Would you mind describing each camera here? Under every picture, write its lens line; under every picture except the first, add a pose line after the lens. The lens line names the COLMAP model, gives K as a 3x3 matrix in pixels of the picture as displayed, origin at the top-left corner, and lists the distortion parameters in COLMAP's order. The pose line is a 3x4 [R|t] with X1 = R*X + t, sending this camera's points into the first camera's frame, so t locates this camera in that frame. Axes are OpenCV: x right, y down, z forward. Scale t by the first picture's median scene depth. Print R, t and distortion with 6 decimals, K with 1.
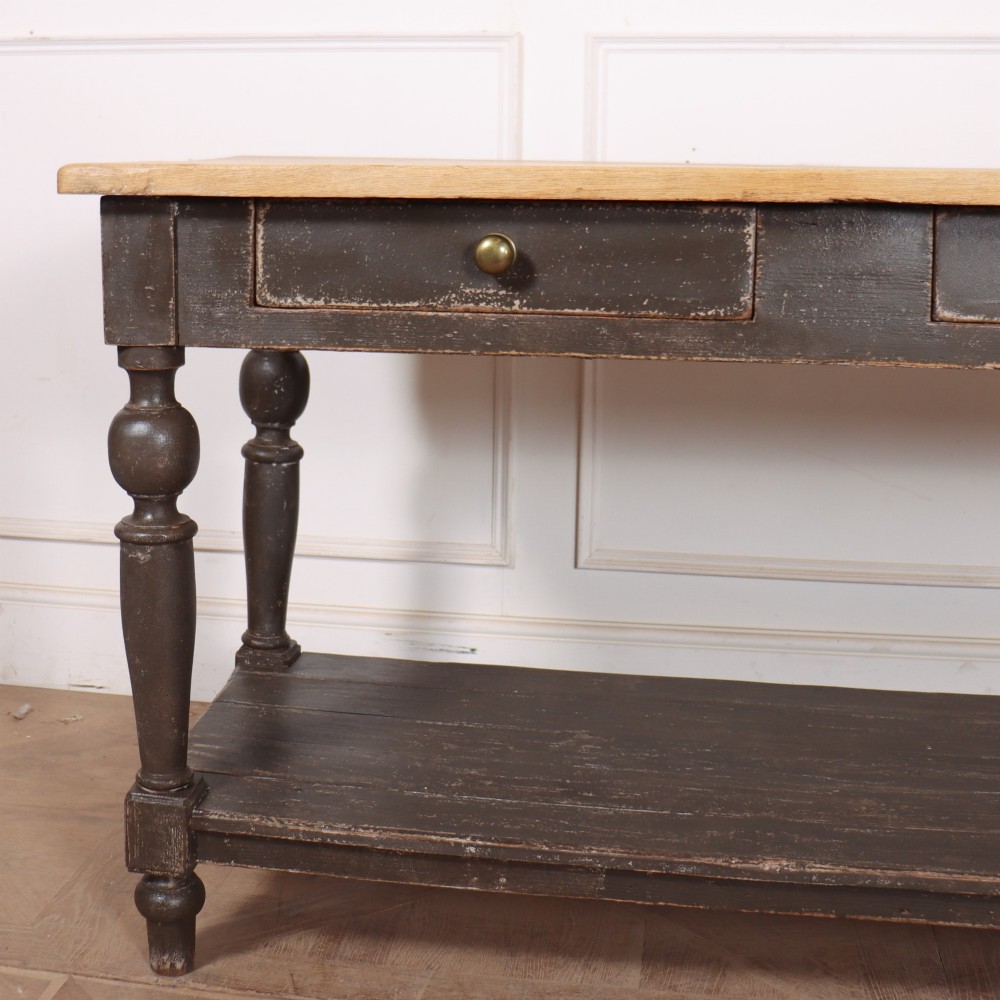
lens RADIAL K [[1635.3, 0, 369.3], [0, 1635.3, 348.7], [0, 0, 1]] dist [-0.189817, 0.177829]
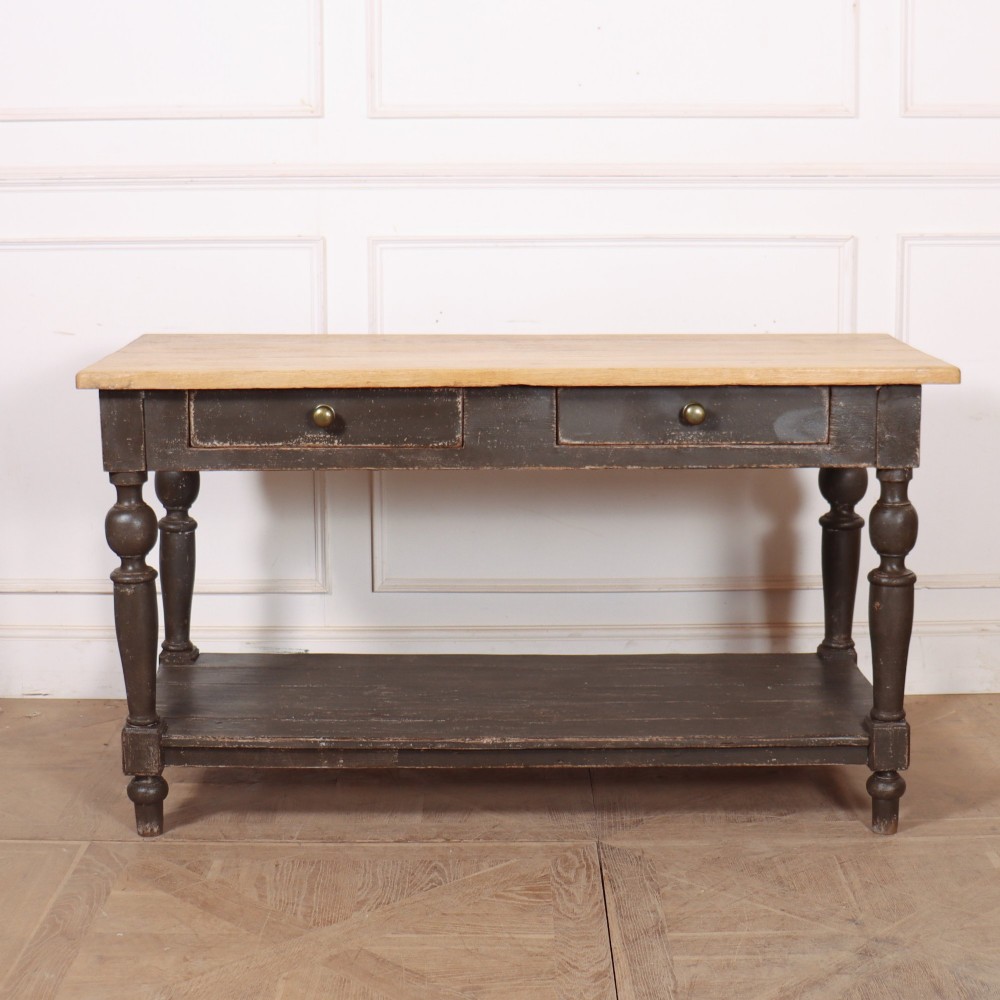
lens RADIAL K [[1990.0, 0, 504.1], [0, 1990.0, 471.4], [0, 0, 1]] dist [-0.150016, 0.091473]
pose [[0.979900, -0.042606, 0.194889, -0.151293], [0.031985, 0.997843, 0.057327, -0.108932], [-0.196911, -0.049941, 0.979149, -1.149970]]
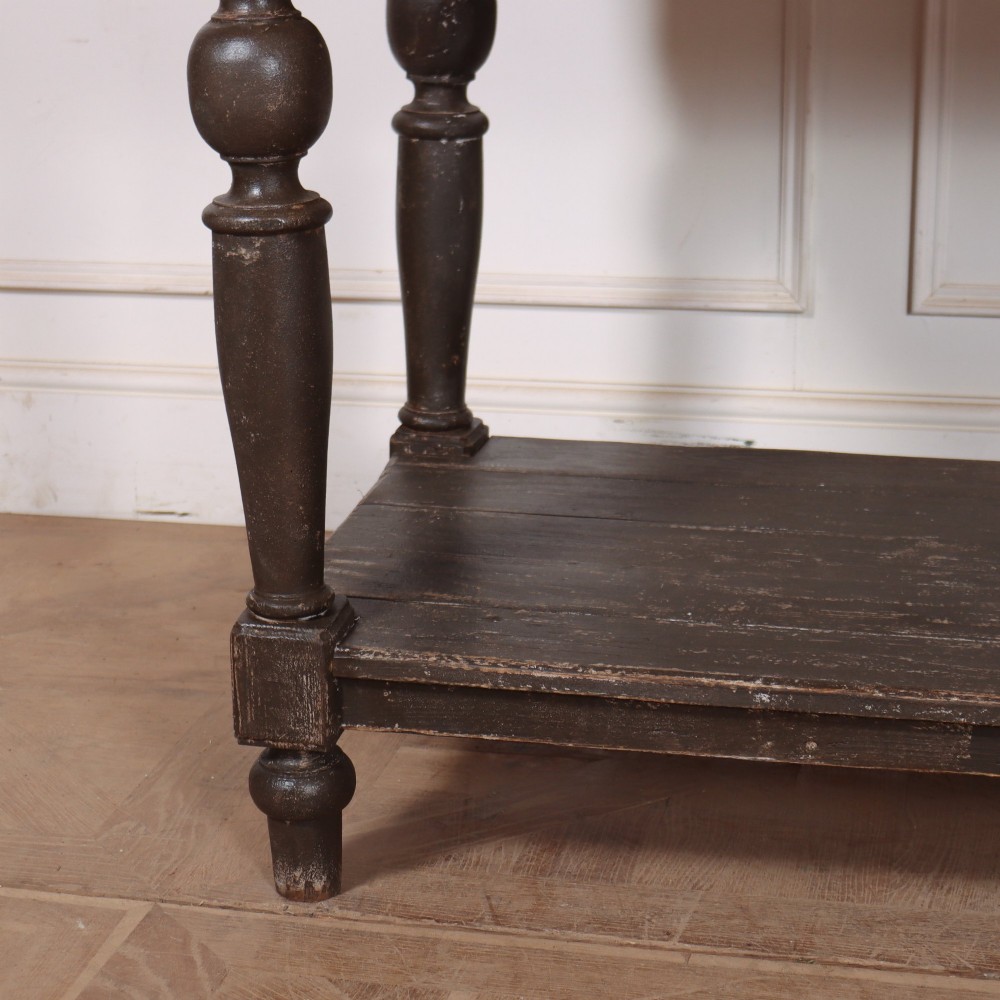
lens RADIAL K [[2407.4, 0, 424.1], [0, 2407.4, 602.8], [0, 0, 1]] dist [-0.054241, 0.122184]
pose [[0.998223, -0.011192, -0.058529, -0.015650], [0.022860, 0.978978, 0.202682, 0.070666], [0.055030, -0.203660, 0.977494, 0.045741]]
